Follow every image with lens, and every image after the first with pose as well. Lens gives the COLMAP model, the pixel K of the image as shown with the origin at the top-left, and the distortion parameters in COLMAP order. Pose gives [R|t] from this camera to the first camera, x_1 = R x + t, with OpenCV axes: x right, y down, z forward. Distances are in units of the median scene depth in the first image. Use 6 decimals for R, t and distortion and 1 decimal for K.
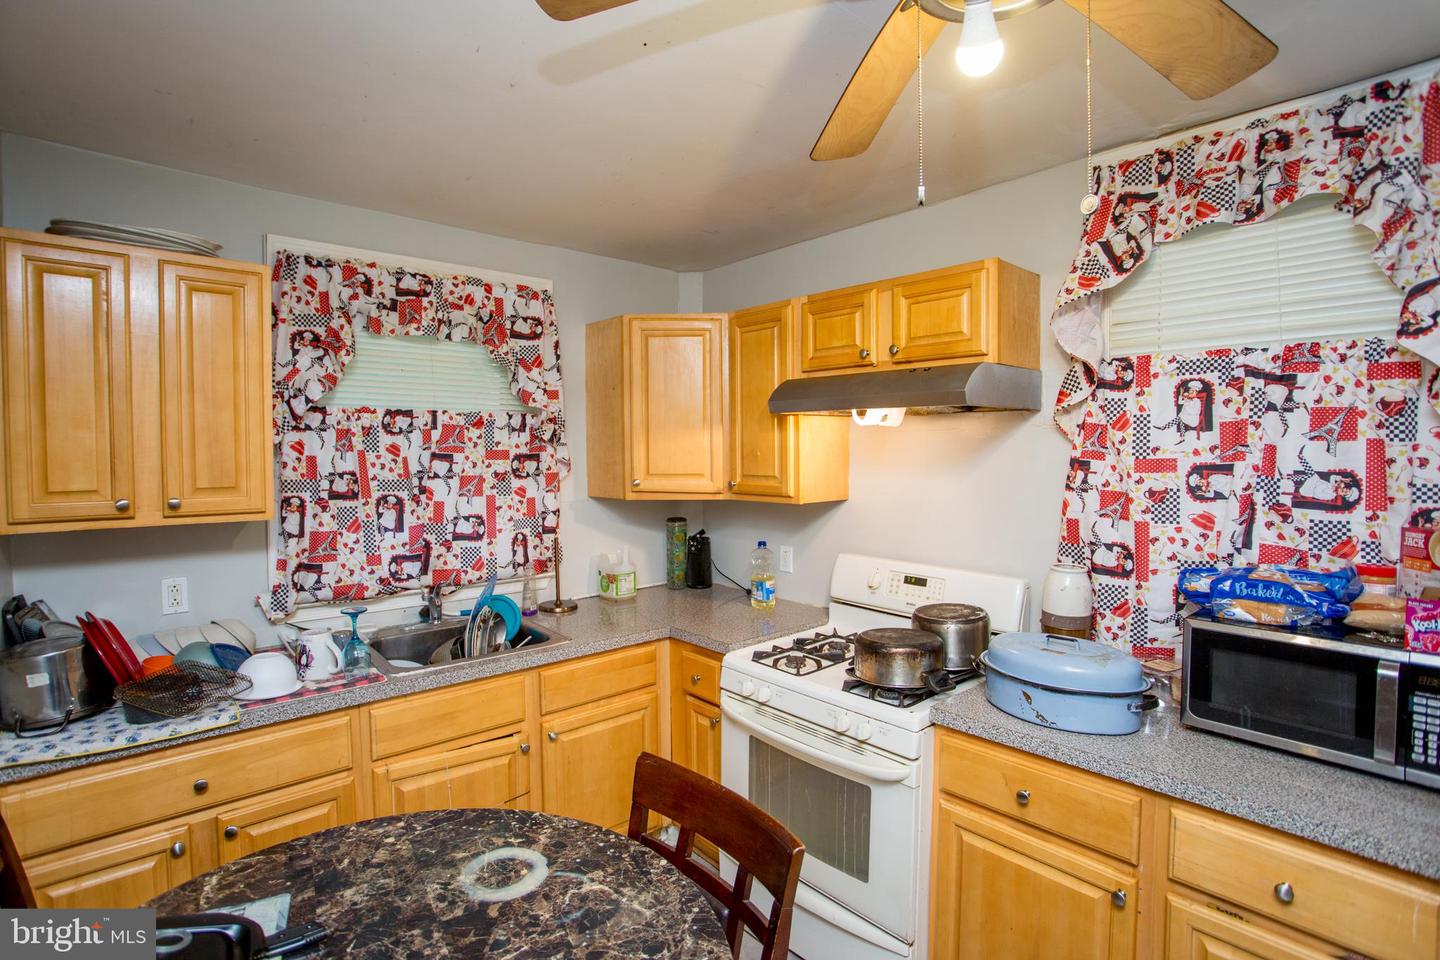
lens RADIAL K [[702.7, 0, 713.3], [0, 702.7, 466.1], [0, 0, 1]] dist [-0.065872, 0.028900]
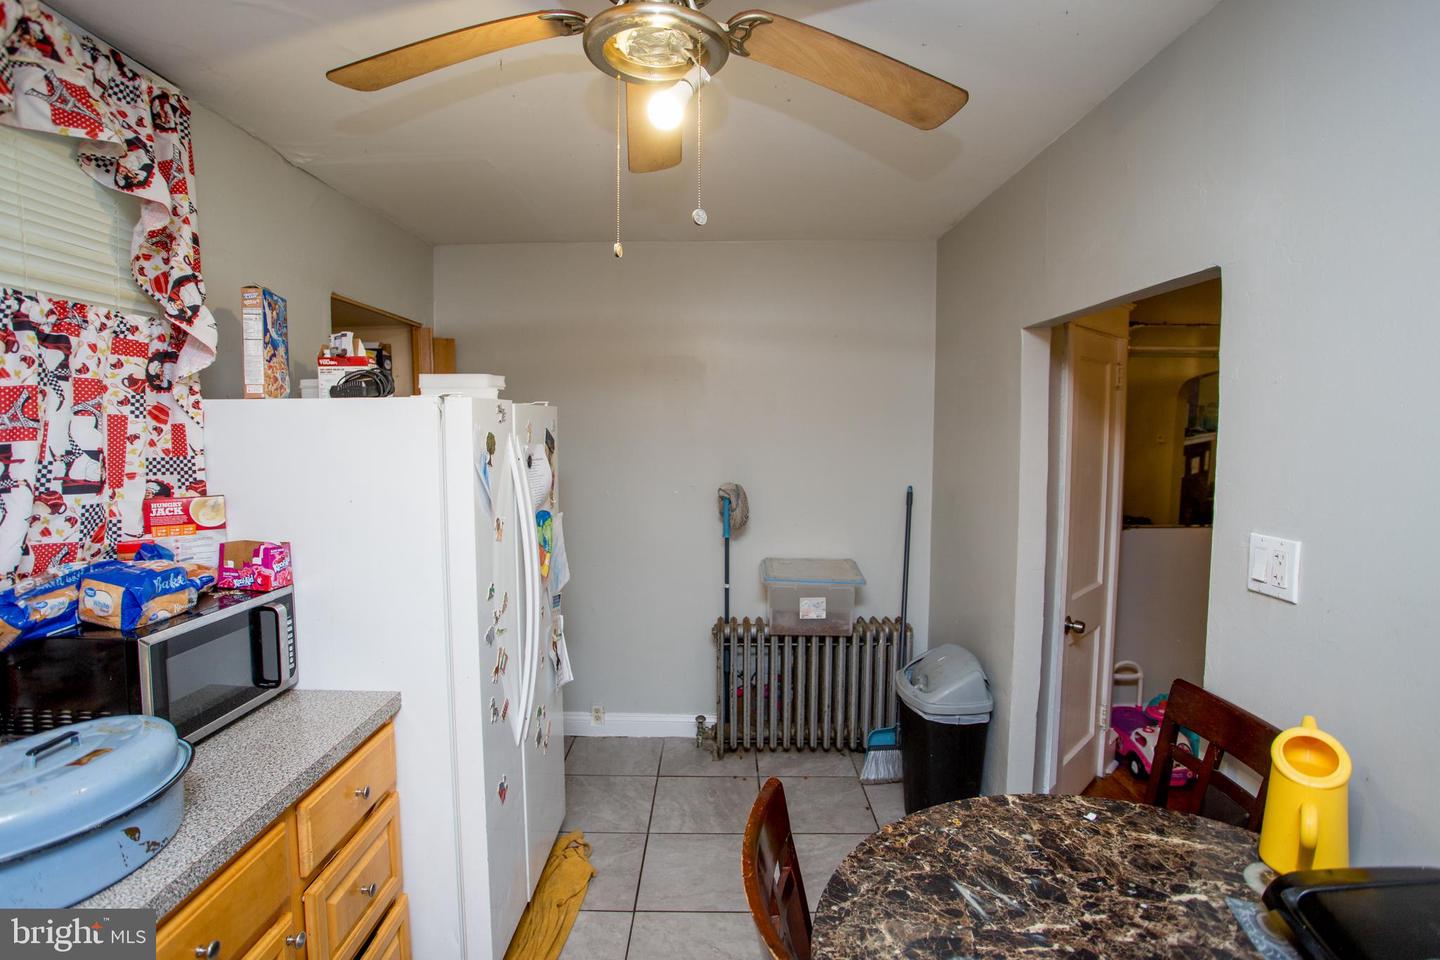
lens RADIAL K [[702.7, 0, 719.7], [0, 702.7, 469.7], [0, 0, 1]] dist [-0.065872, 0.028900]
pose [[-0.753400, -0.038627, 0.656427, -0.267819], [0.013819, 0.997123, 0.074535, -0.017918], [-0.657418, 0.065226, -0.750698, 0.939846]]
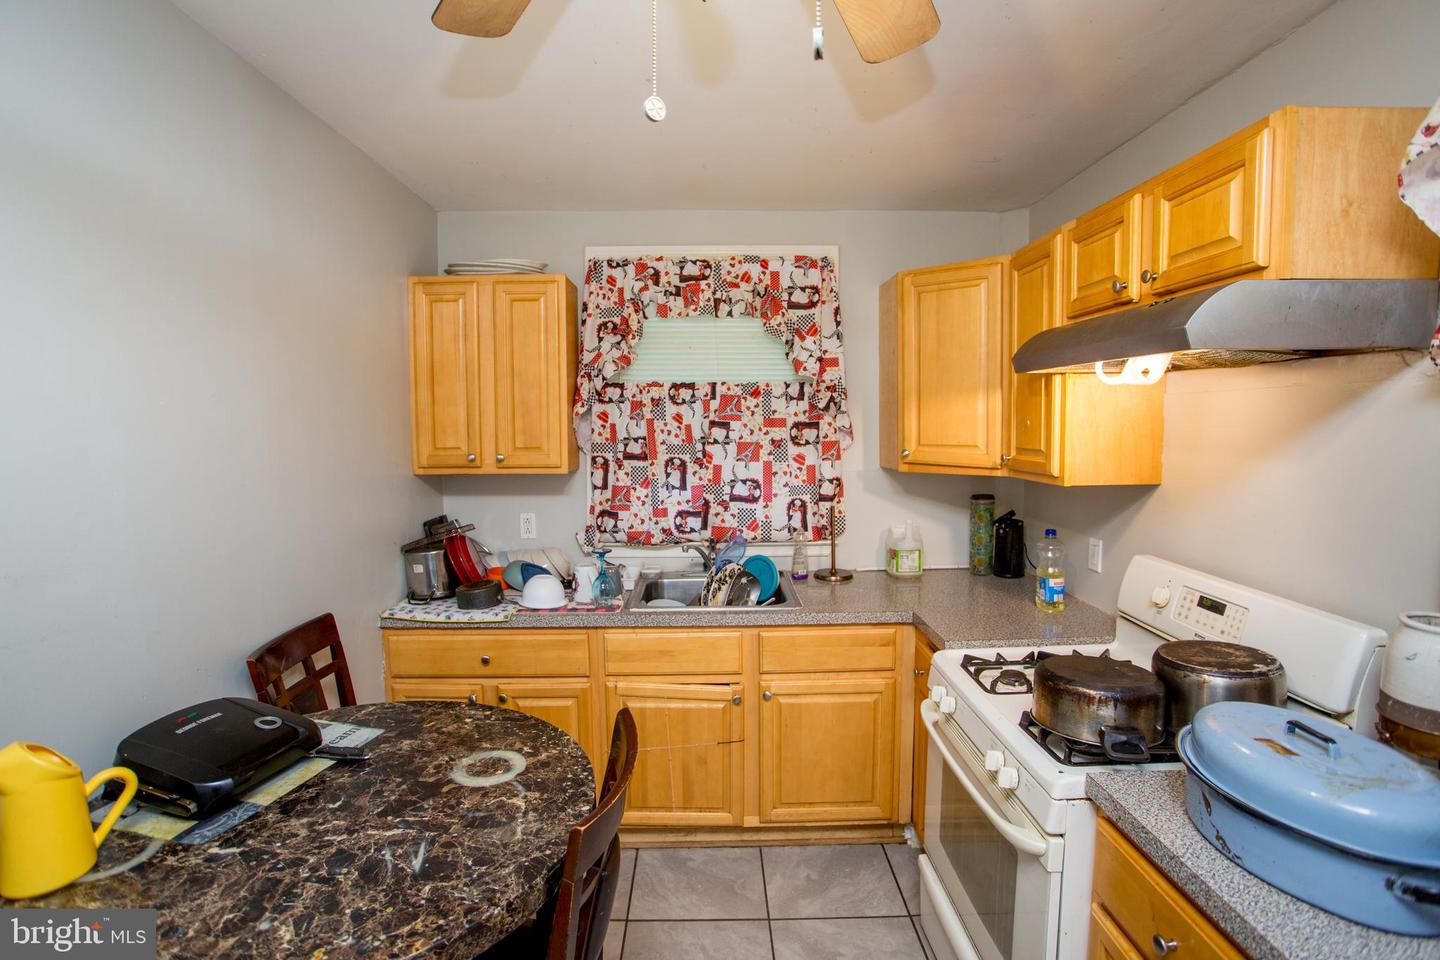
lens RADIAL K [[702.7, 0, 709.6], [0, 702.7, 469.4], [0, 0, 1]] dist [-0.065872, 0.028900]
pose [[0.756905, 0.043450, -0.652079, 0.440067], [-0.010928, 0.998489, 0.053847, -0.003253], [0.653434, -0.033631, 0.756236, 0.198618]]
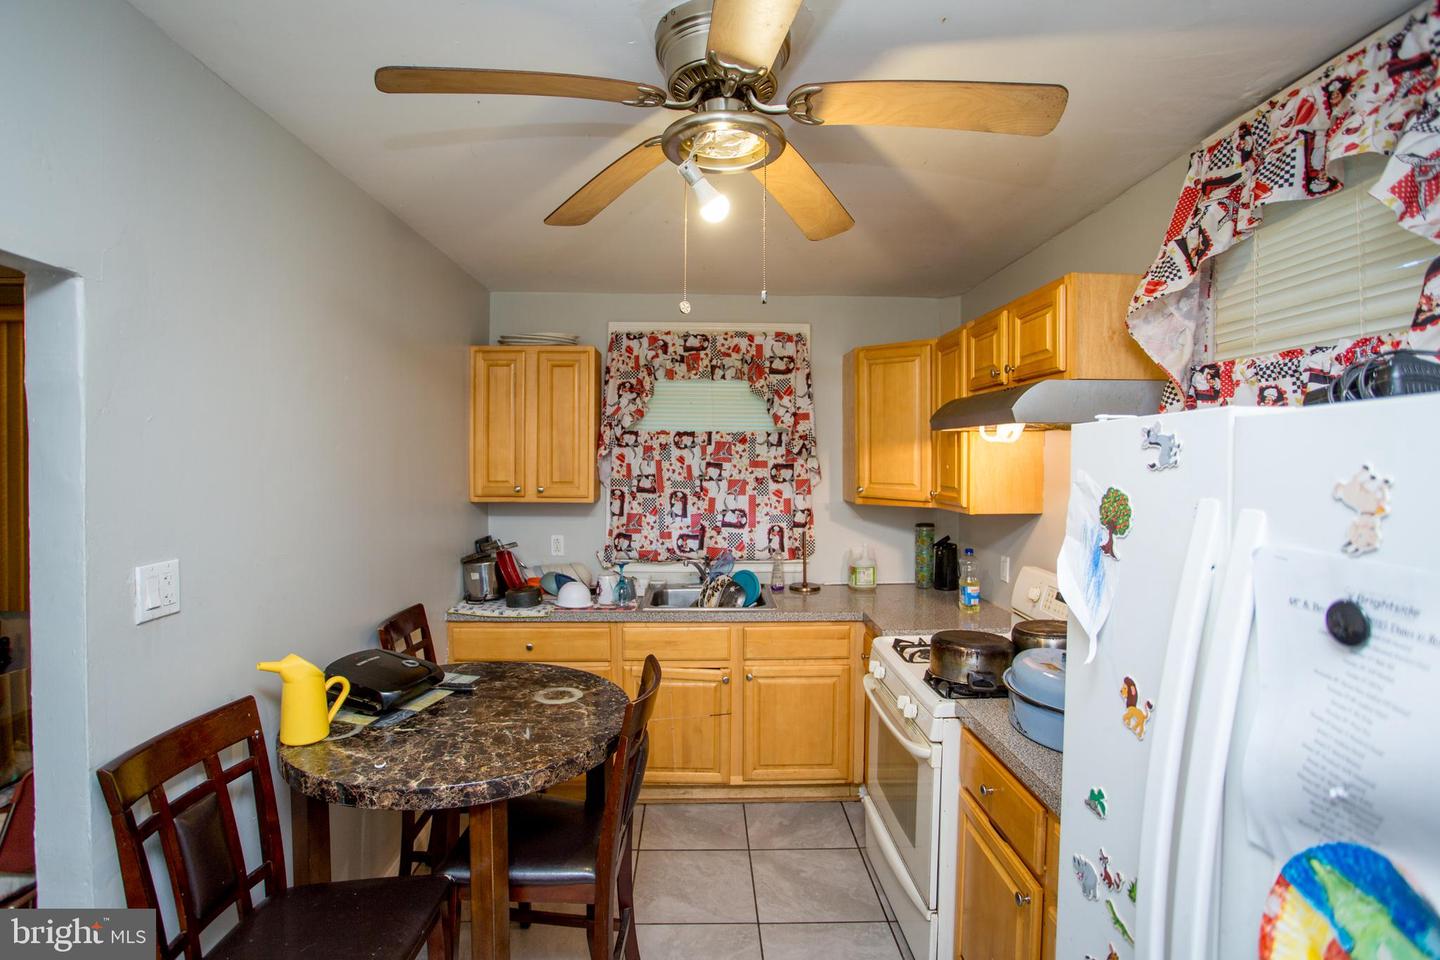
lens RADIAL K [[702.7, 0, 709.5], [0, 702.7, 470.7], [0, 0, 1]] dist [-0.065872, 0.028900]
pose [[0.763157, 0.018788, -0.645940, 0.675862], [-0.021950, 0.999754, 0.003146, -0.008986], [0.645841, 0.011777, 0.763381, -0.088891]]
